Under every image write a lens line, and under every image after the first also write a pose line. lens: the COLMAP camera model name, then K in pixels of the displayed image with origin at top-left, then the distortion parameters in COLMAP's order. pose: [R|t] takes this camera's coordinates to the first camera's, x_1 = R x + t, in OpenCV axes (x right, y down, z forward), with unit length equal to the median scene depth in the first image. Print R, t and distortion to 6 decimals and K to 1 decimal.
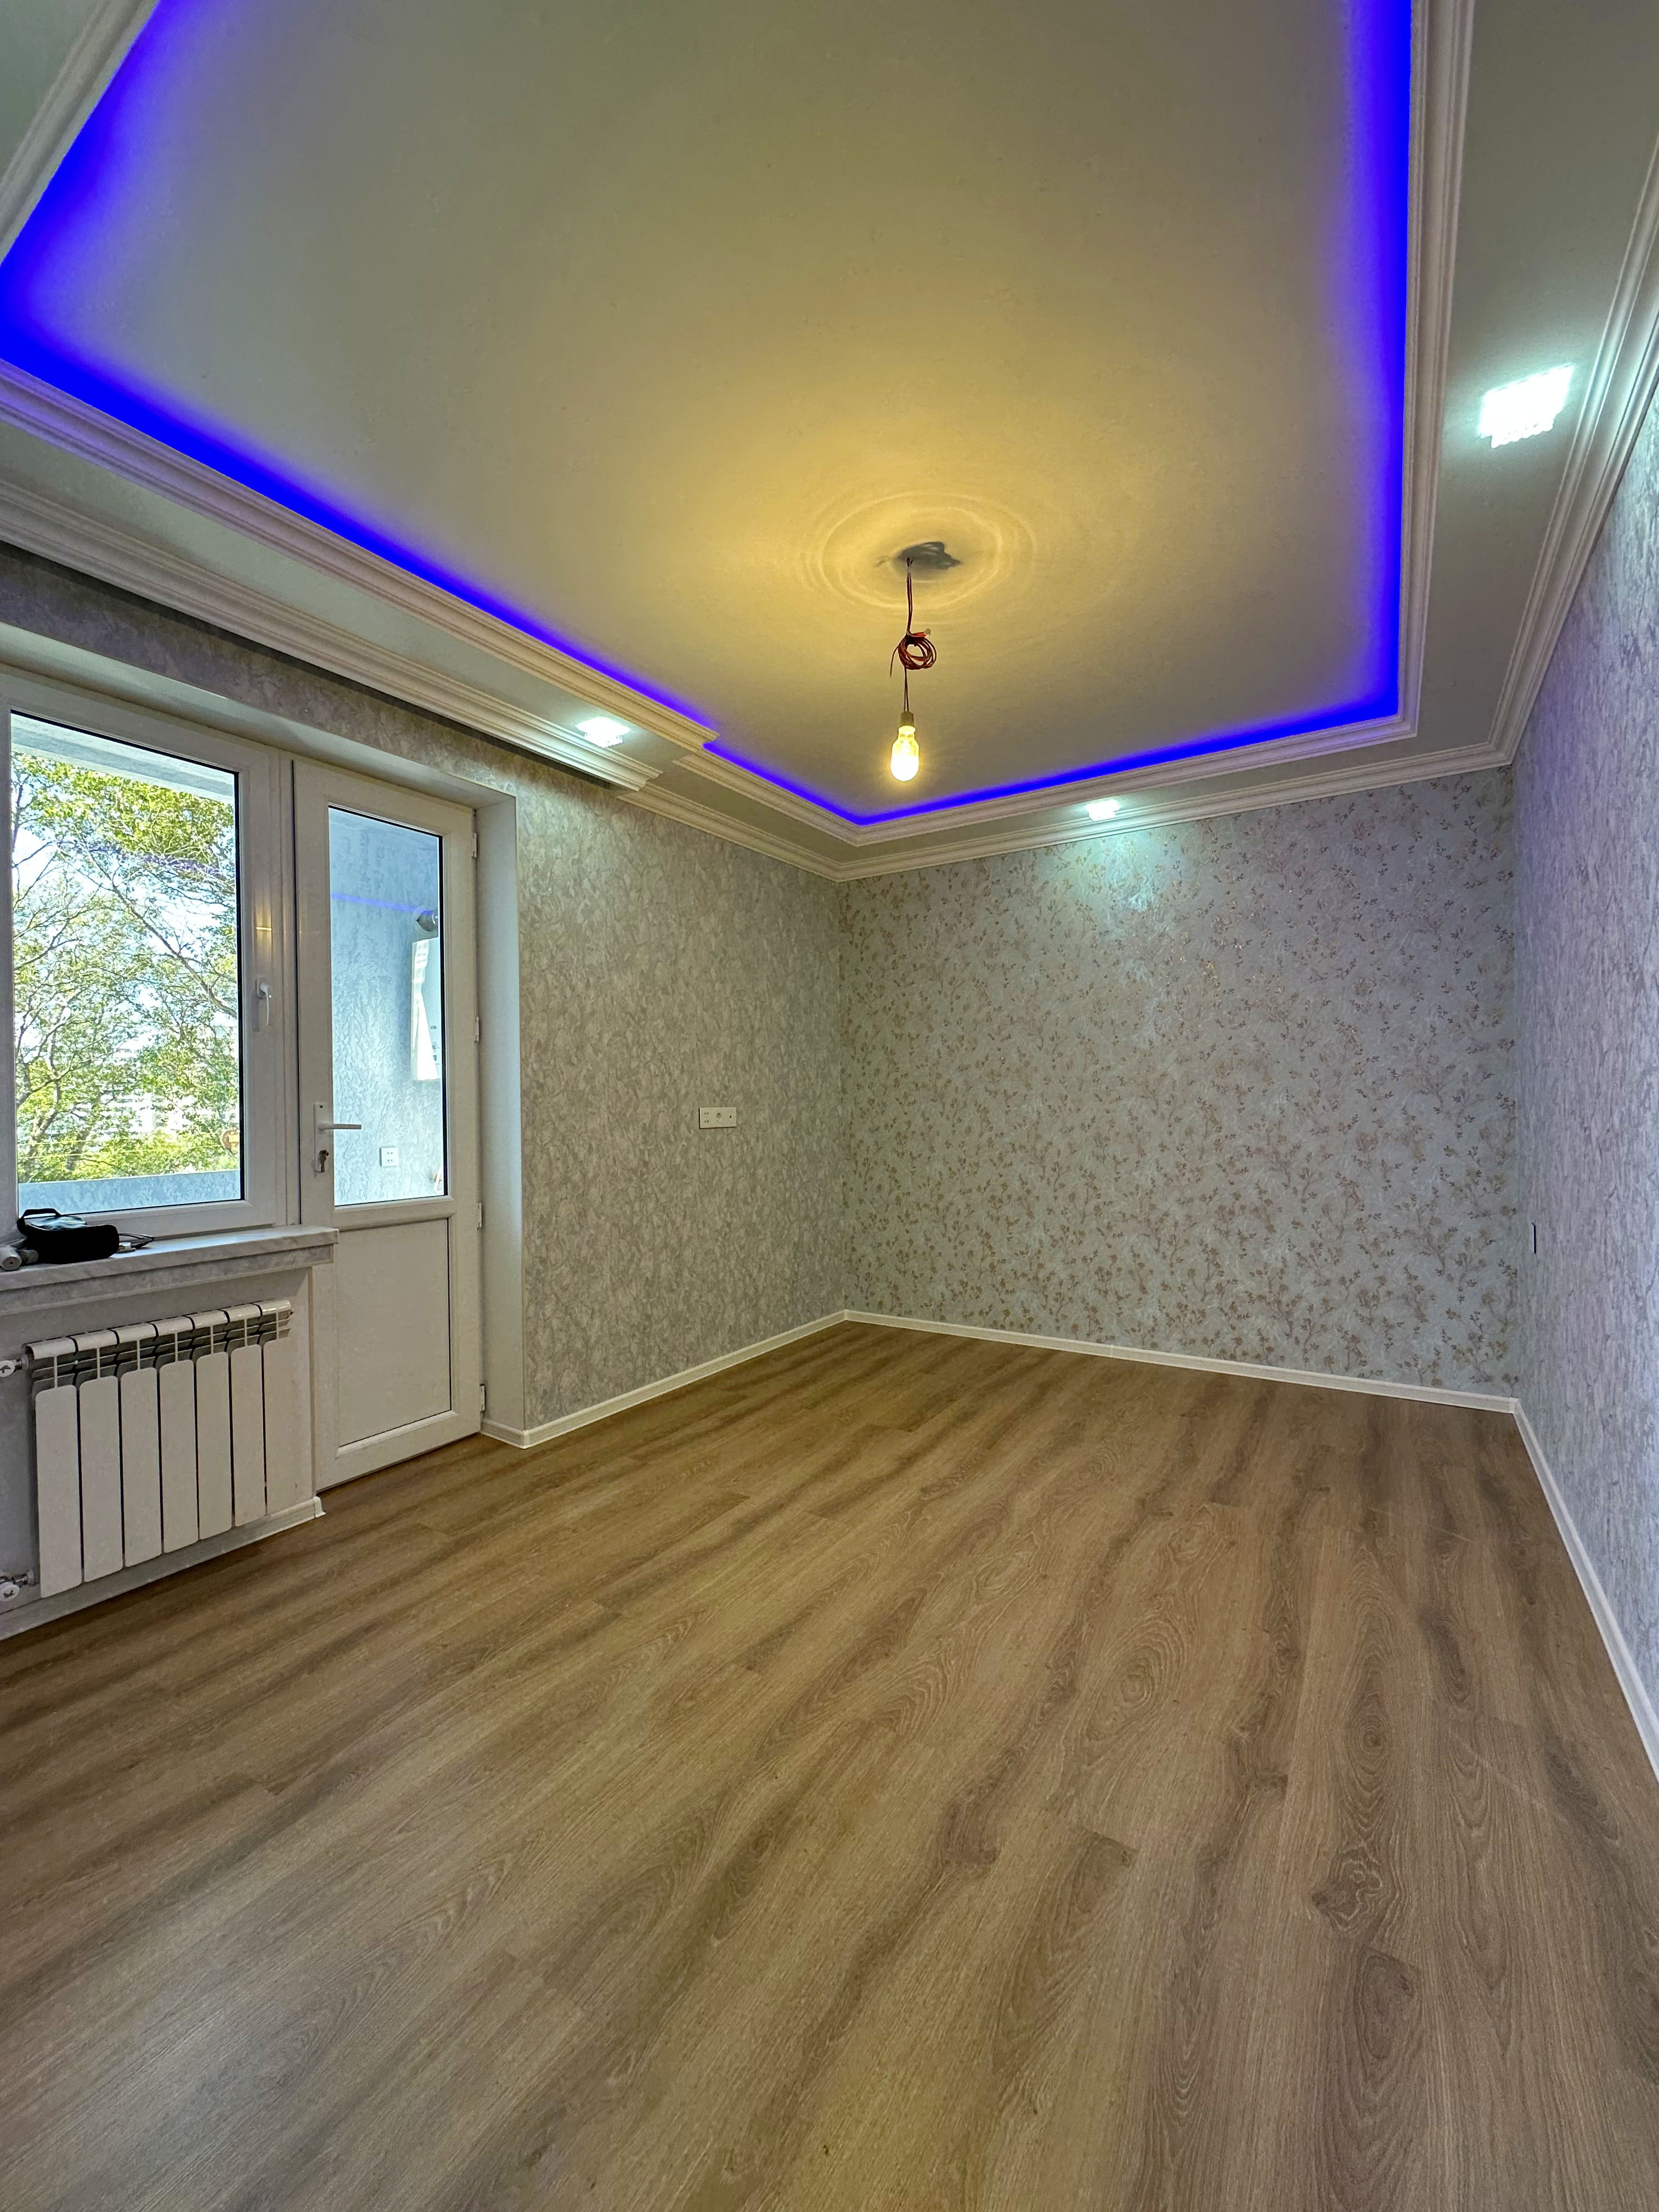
lens RADIAL K [[884.9, 0, 830.2], [0, 884.9, 1101.9], [0, 0, 1]] dist [-0.002311, 0.000445]
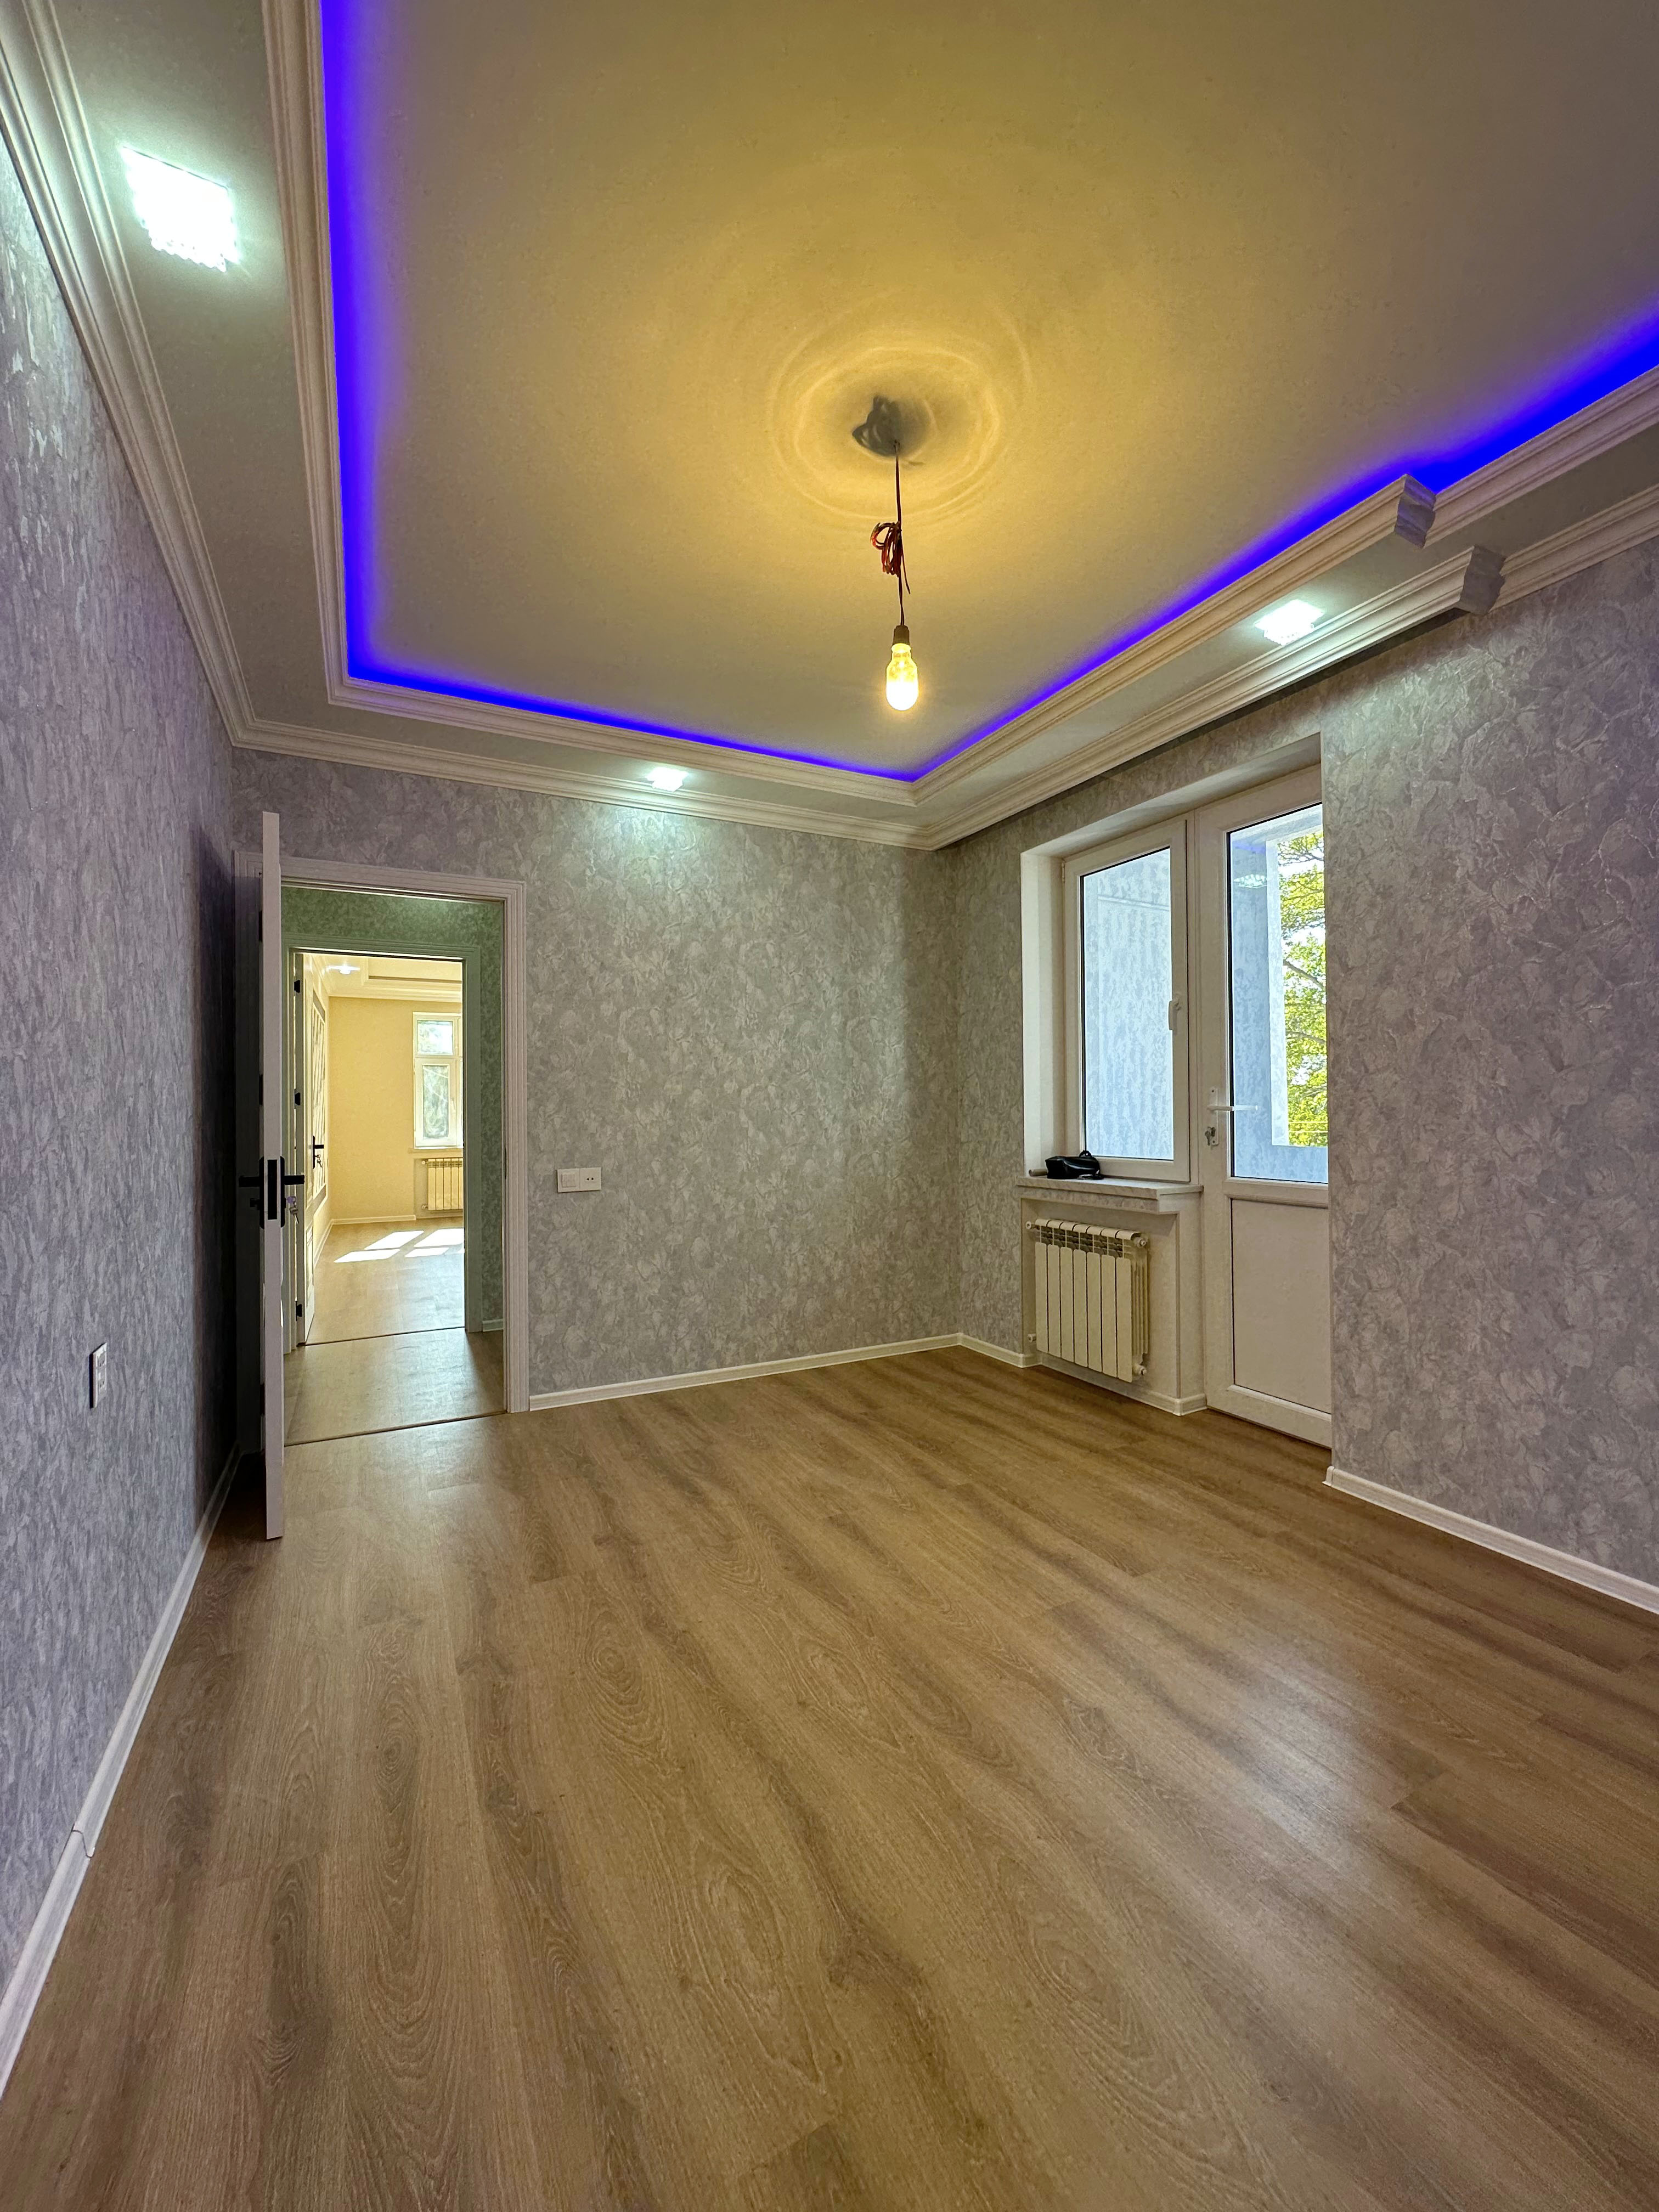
lens RADIAL K [[884.9, 0, 830.2], [0, 884.9, 1101.9], [0, 0, 1]] dist [-0.002311, 0.000445]
pose [[-0.499612, 0.010302, -0.866188, 0.886101], [0.019086, 0.999817, 0.000882, 0.011092], [0.866039, -0.016091, -0.499717, 1.403221]]
